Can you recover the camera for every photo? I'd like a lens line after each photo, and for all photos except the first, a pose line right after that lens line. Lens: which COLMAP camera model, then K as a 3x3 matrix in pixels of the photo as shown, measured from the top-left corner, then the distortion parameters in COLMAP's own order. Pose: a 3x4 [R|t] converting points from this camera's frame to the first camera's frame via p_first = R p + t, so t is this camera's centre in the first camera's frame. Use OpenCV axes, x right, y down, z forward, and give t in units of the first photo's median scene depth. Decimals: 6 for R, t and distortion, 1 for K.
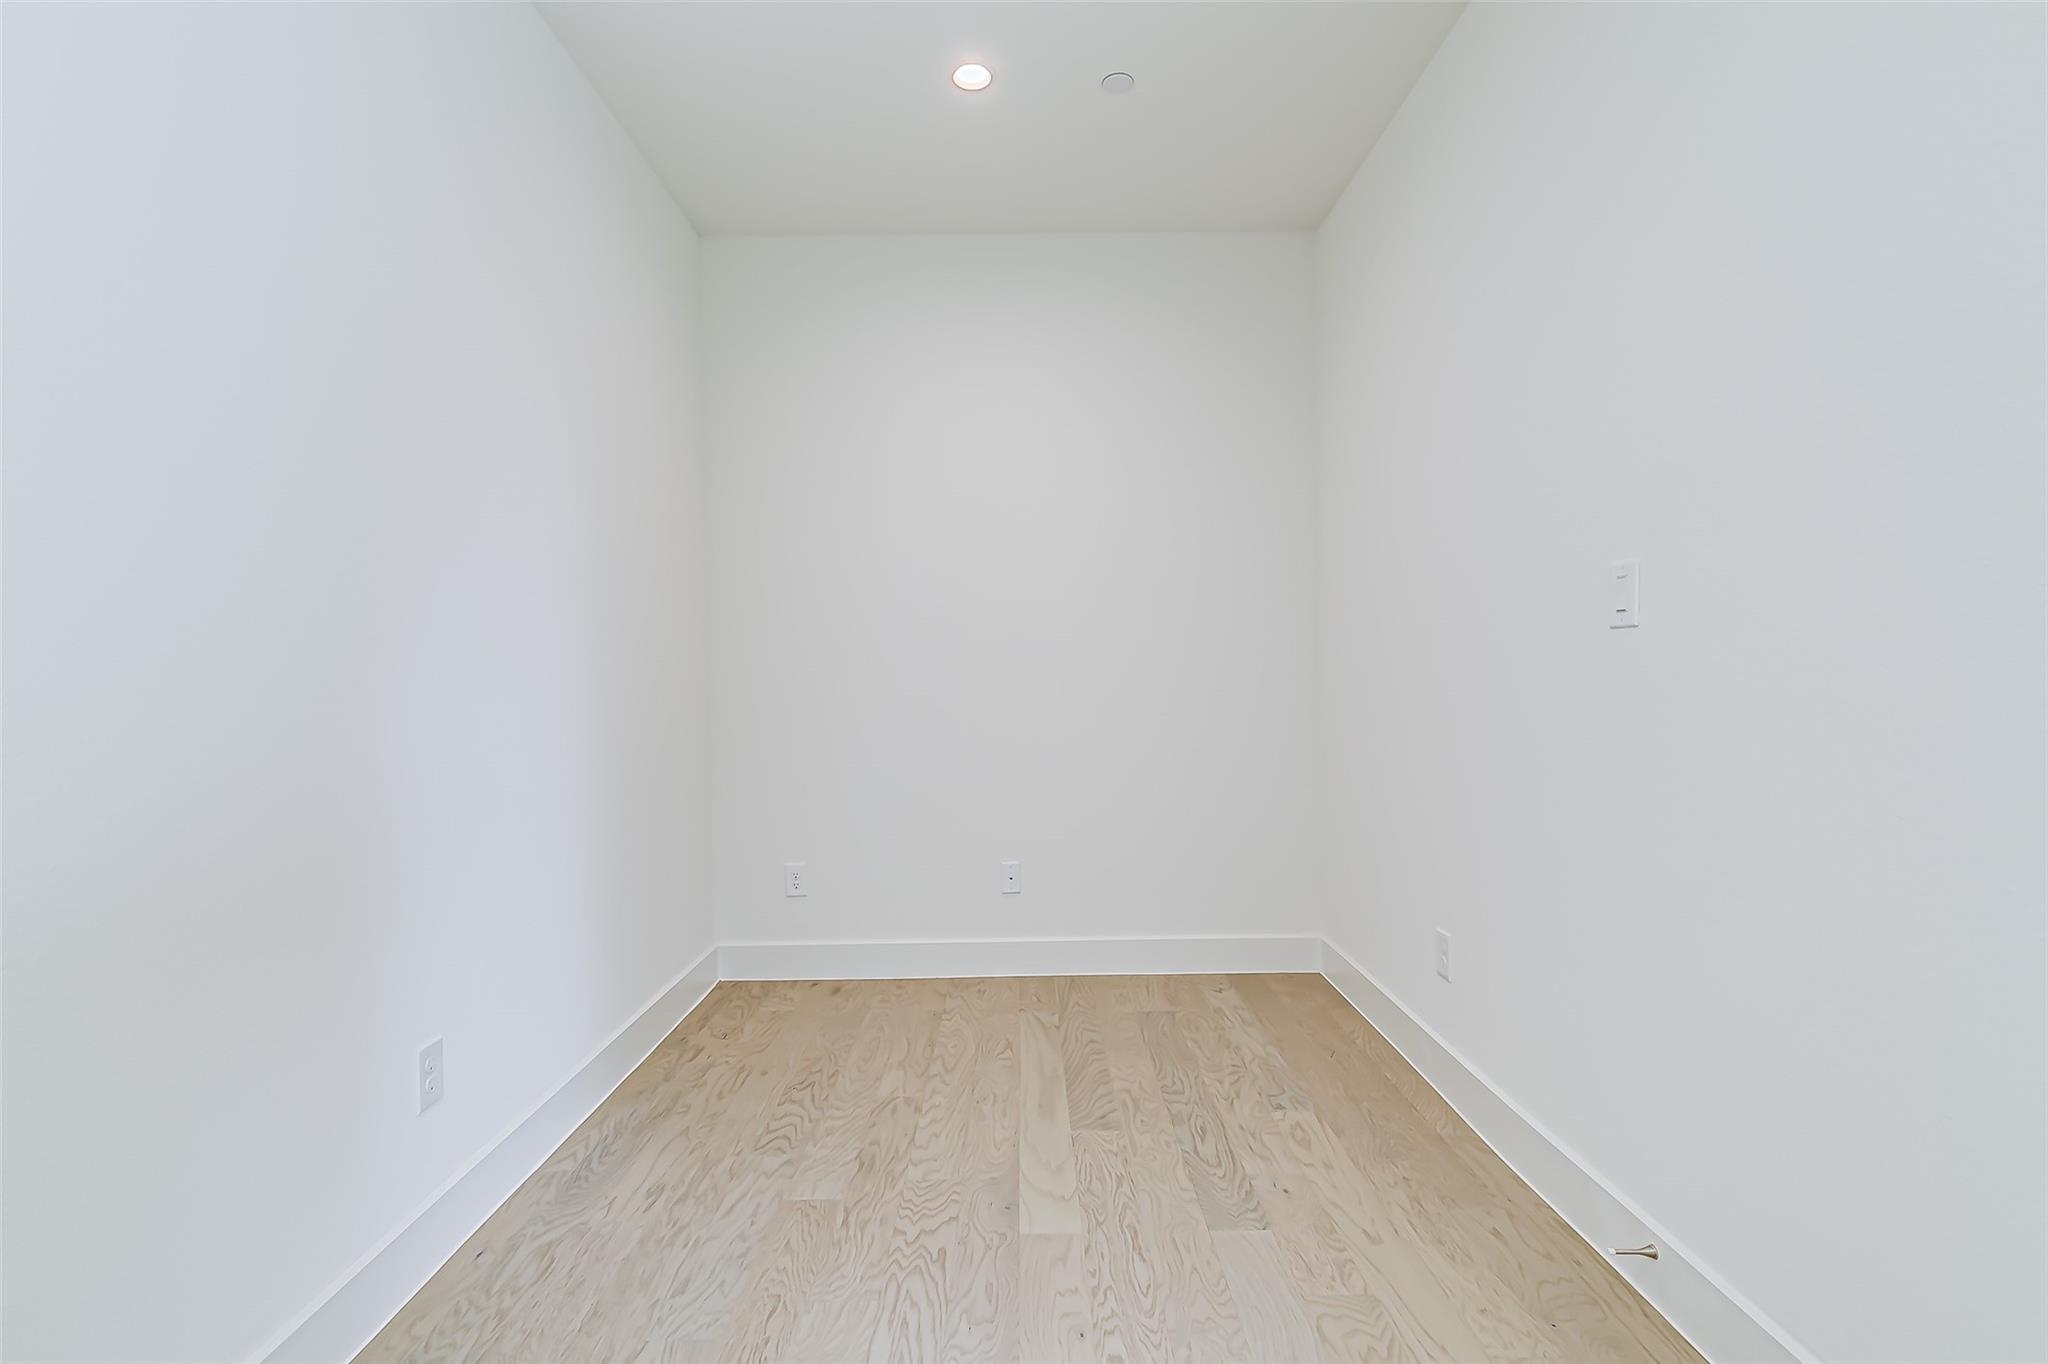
lens RADIAL K [[926.5, 0, 1019.6], [0, 926.5, 685.8], [0, 0, 1]] dist [0.010213, -0.002401]
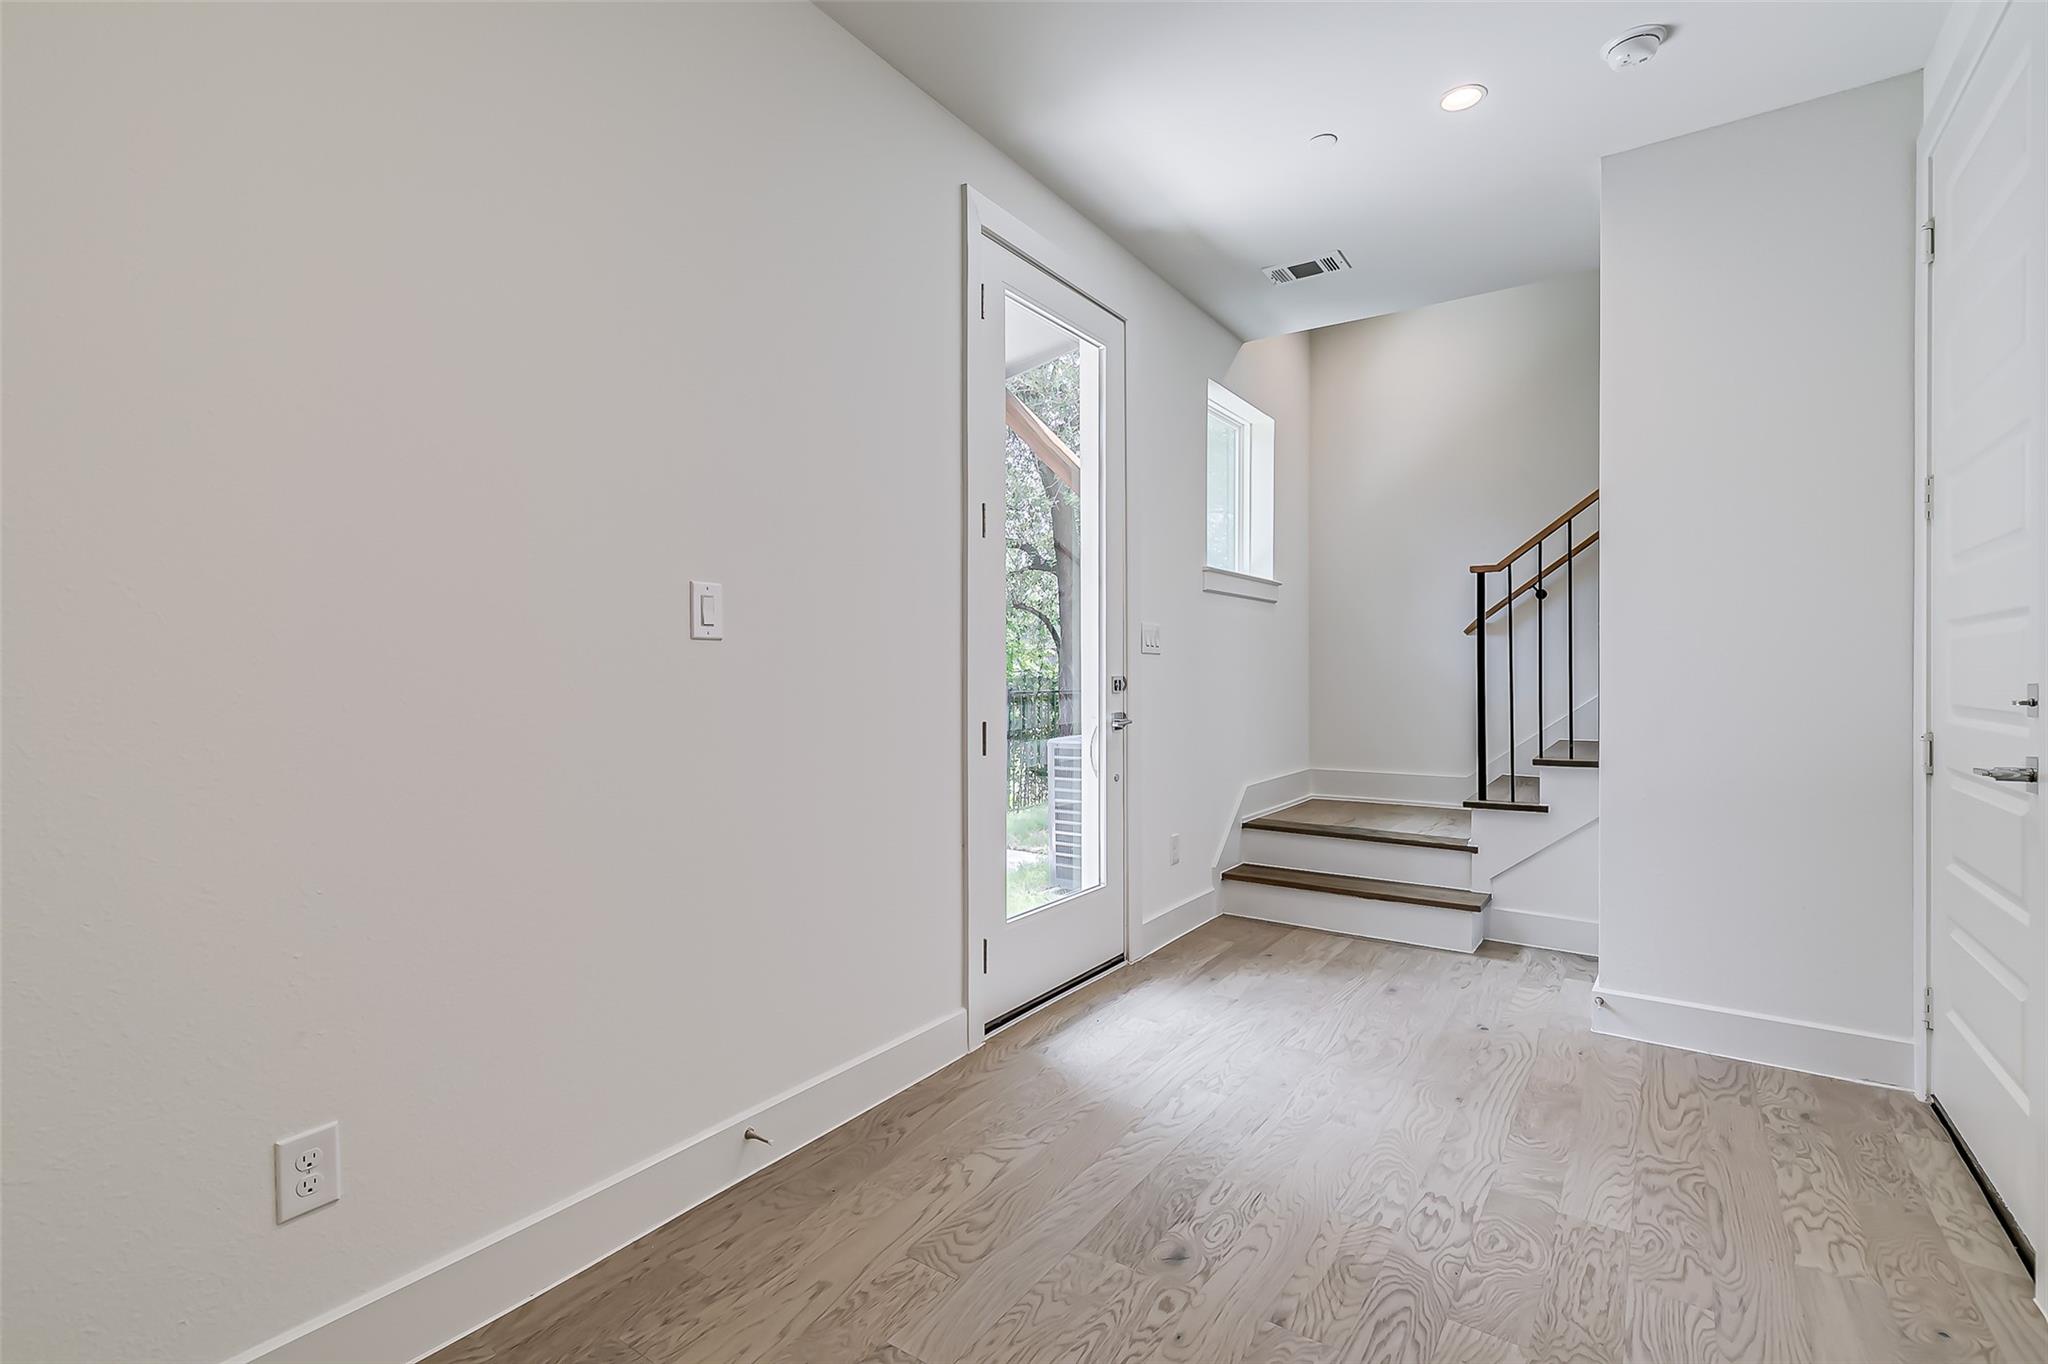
lens RADIAL K [[926.5, 0, 1018.9], [0, 926.5, 684.0], [0, 0, 1]] dist [0.010213, -0.002401]
pose [[-0.822065, 0.005913, 0.569363, -0.275226], [0.019548, 0.999650, 0.017842, -0.016617], [-0.569059, 0.025797, -0.821892, 1.436620]]
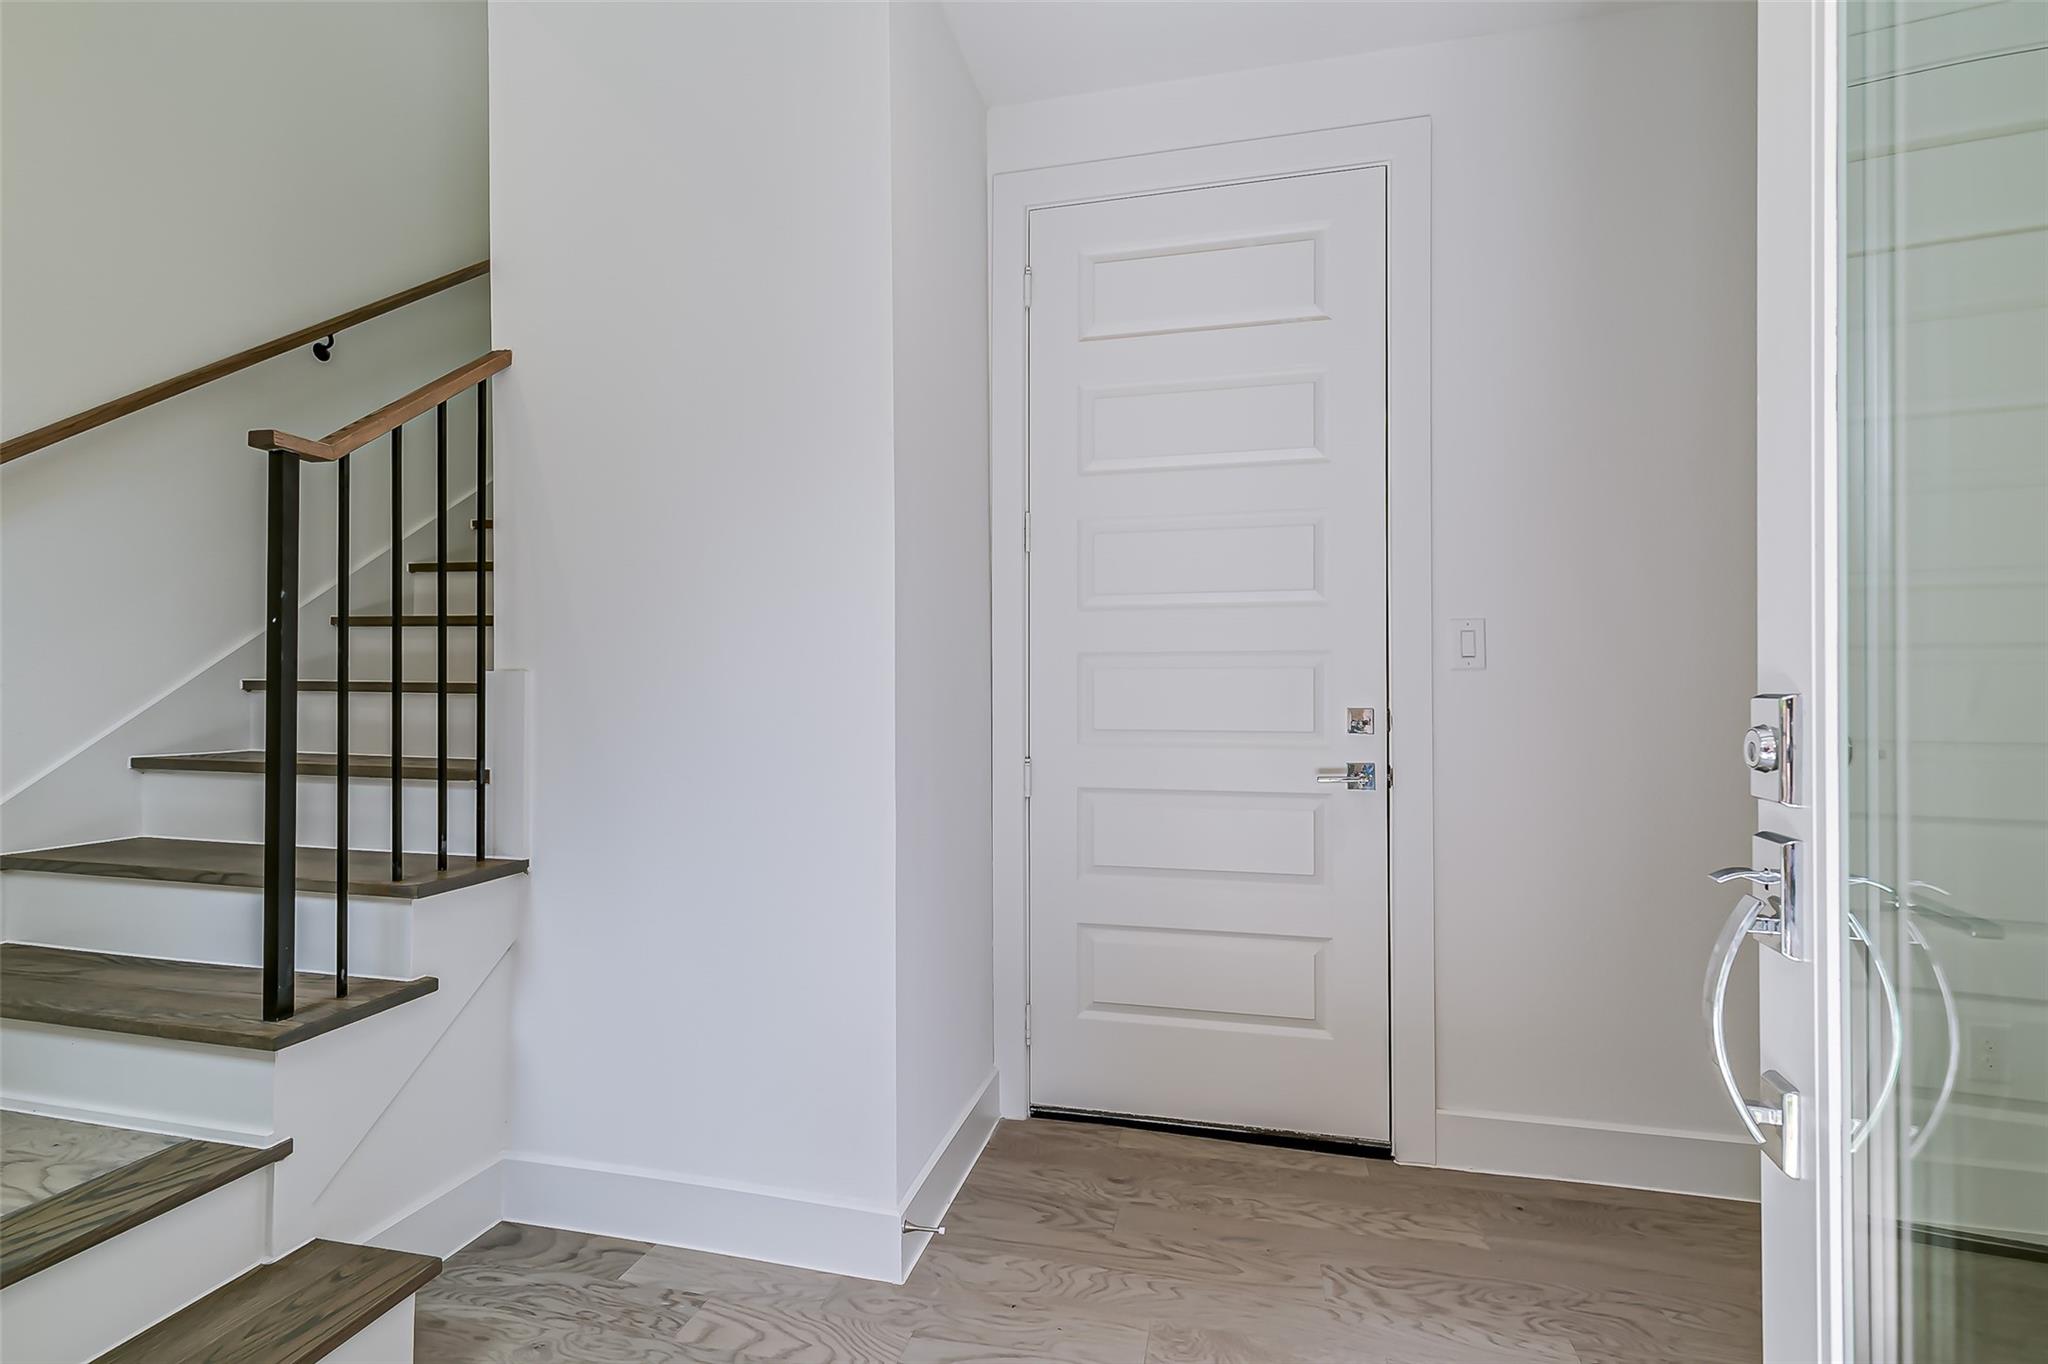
lens RADIAL K [[926.5, 0, 1026.3], [0, 926.5, 684.1], [0, 0, 1]] dist [0.010213, -0.002401]
pose [[-0.235602, -0.006397, -0.971829, 0.630099], [-0.012551, 0.999915, -0.003539, -0.005161], [0.971769, 0.011363, -0.235662, 0.113611]]
